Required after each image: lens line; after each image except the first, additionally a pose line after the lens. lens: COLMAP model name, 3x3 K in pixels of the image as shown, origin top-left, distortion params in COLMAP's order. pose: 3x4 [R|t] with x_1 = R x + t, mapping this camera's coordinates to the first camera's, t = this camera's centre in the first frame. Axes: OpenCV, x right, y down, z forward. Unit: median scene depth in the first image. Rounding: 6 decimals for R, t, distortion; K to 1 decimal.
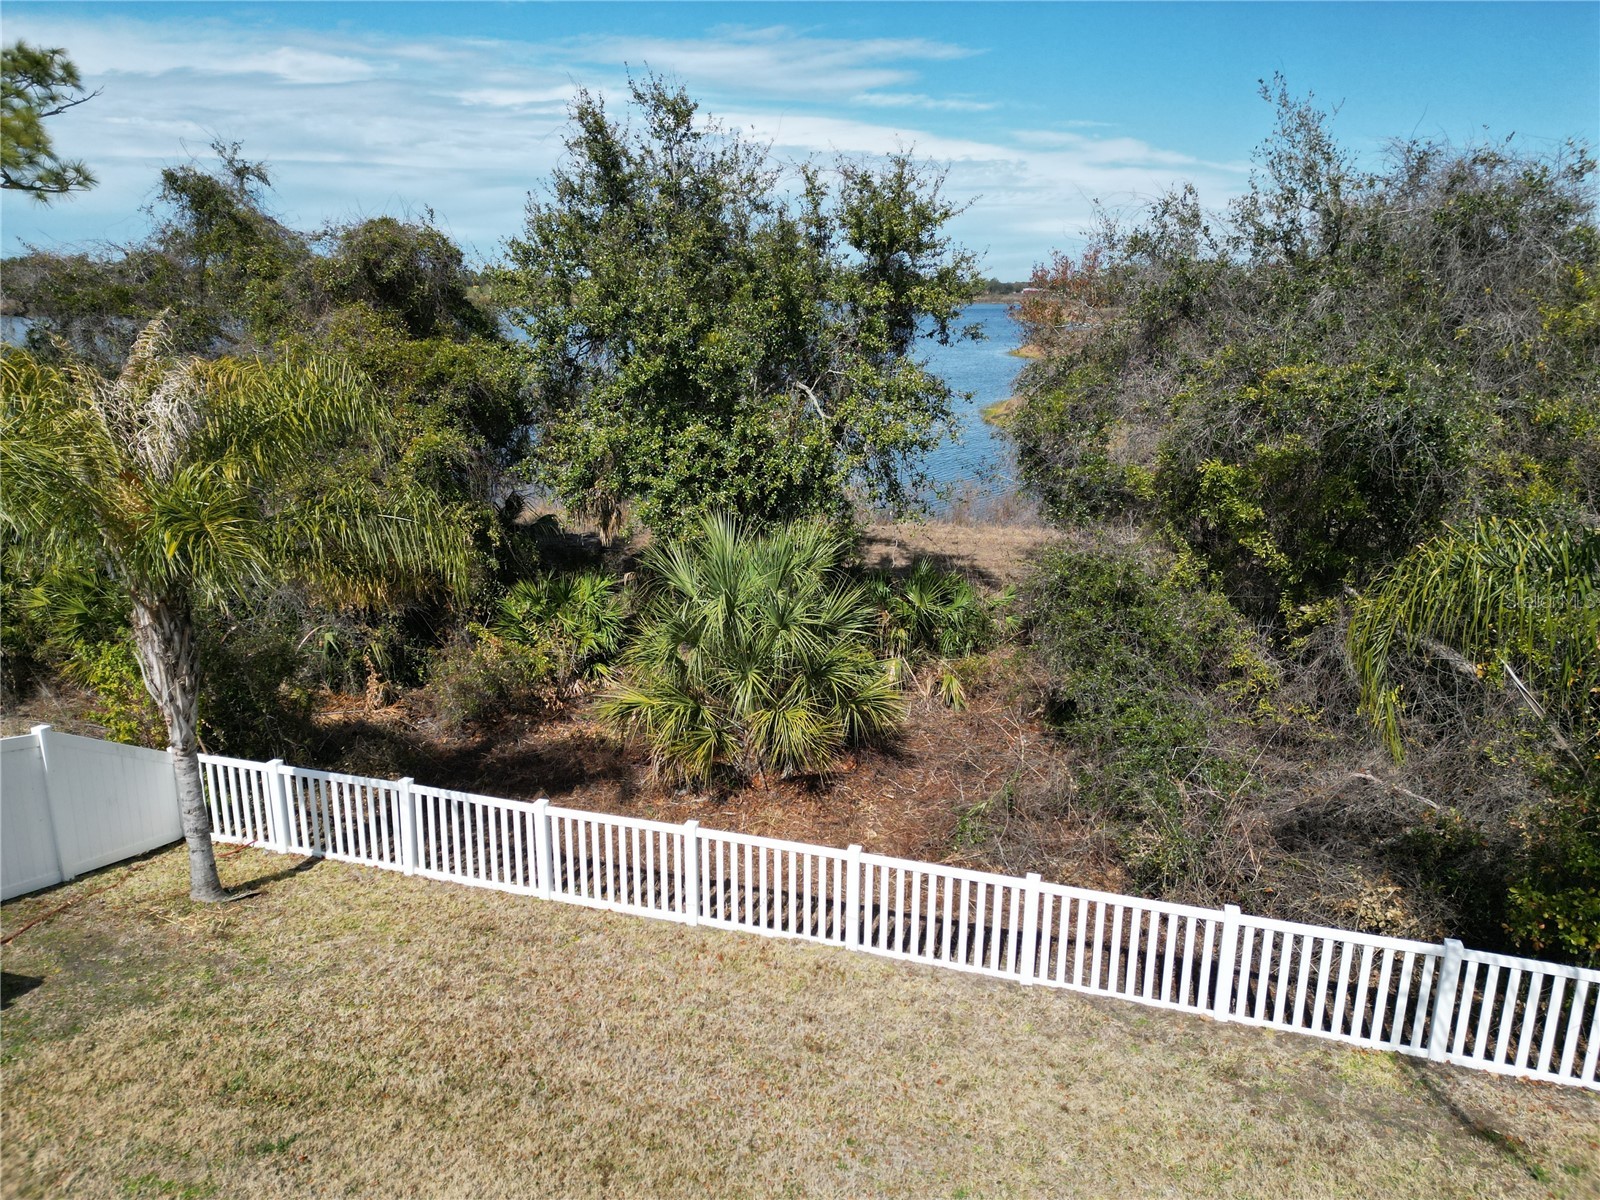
lens RADIAL K [[1111.3, 0, 793.6], [0, 1111.3, 608.0], [0, 0, 1]] dist [0.075337, -0.074596]
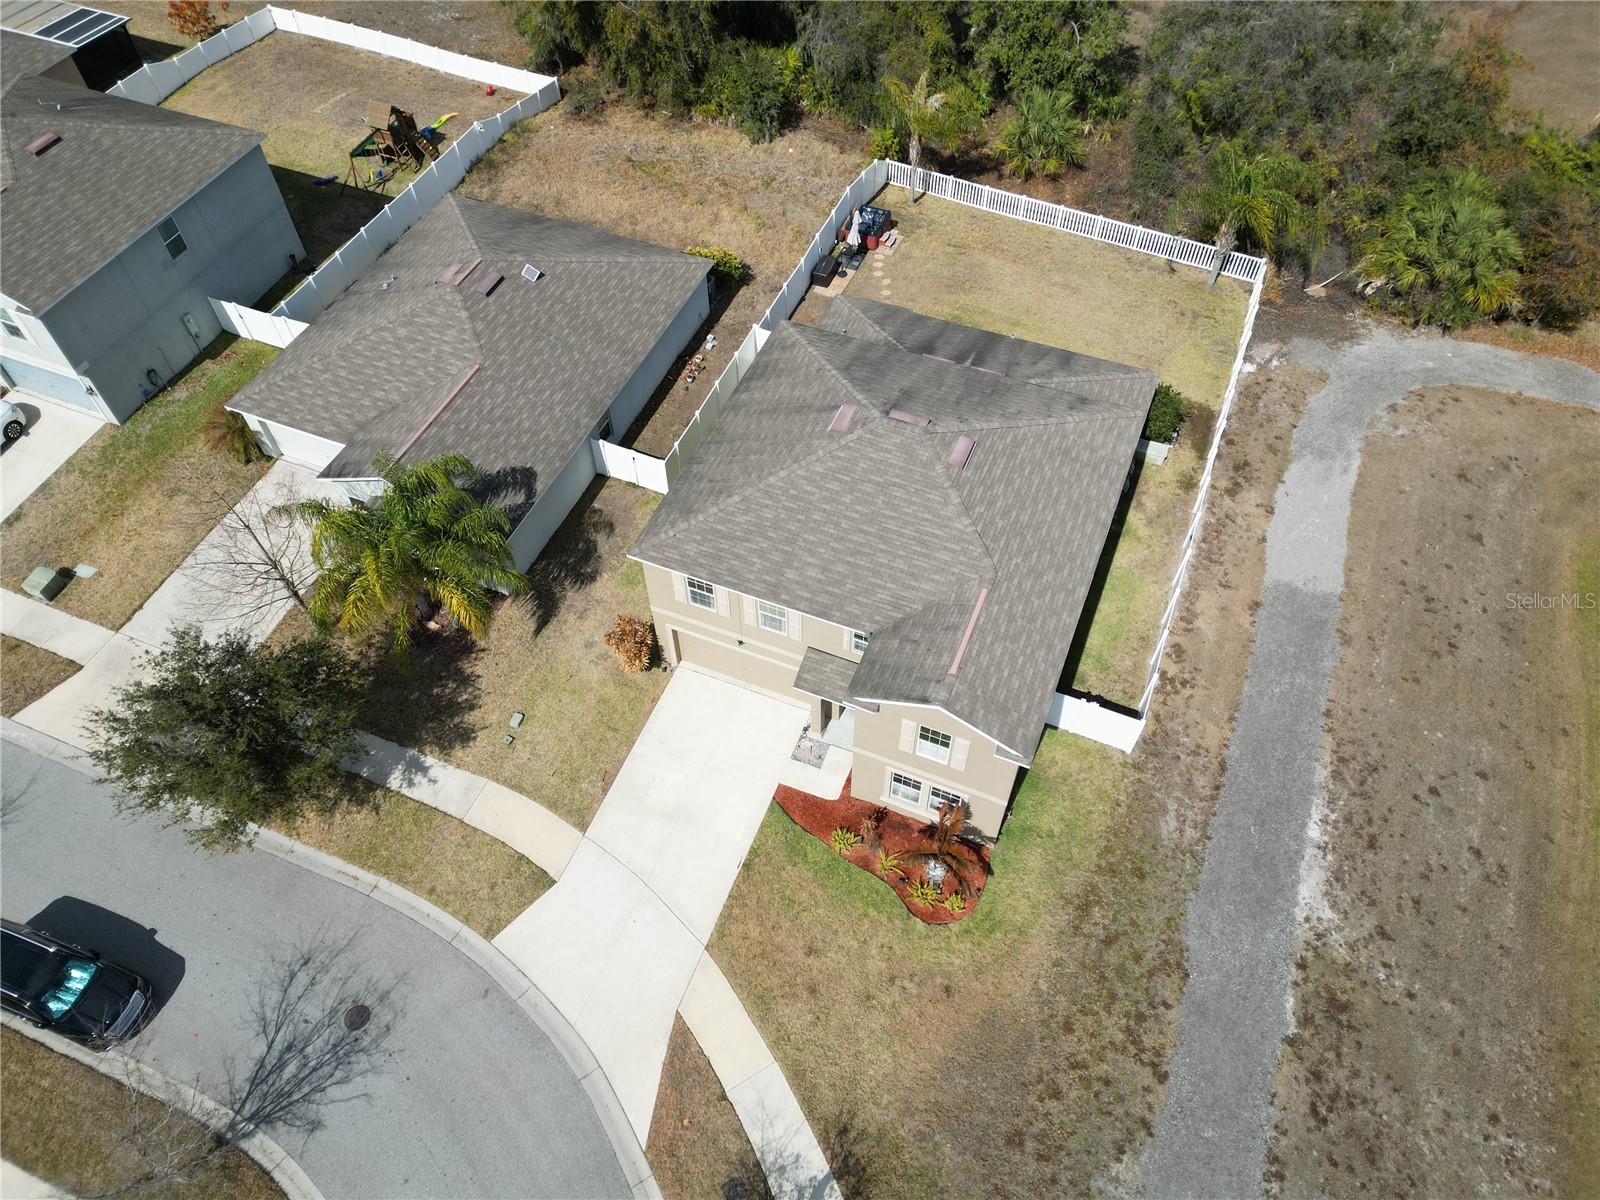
lens RADIAL K [[1111.3, 0, 796.5], [0, 1111.3, 600.1], [0, 0, 1]] dist [0.075337, -0.074596]
pose [[0.986047, 0.124217, -0.110820, -0.225523], [-0.032839, 0.797790, 0.602041, -0.896656], [0.163195, -0.590001, 0.790737, -2.736660]]
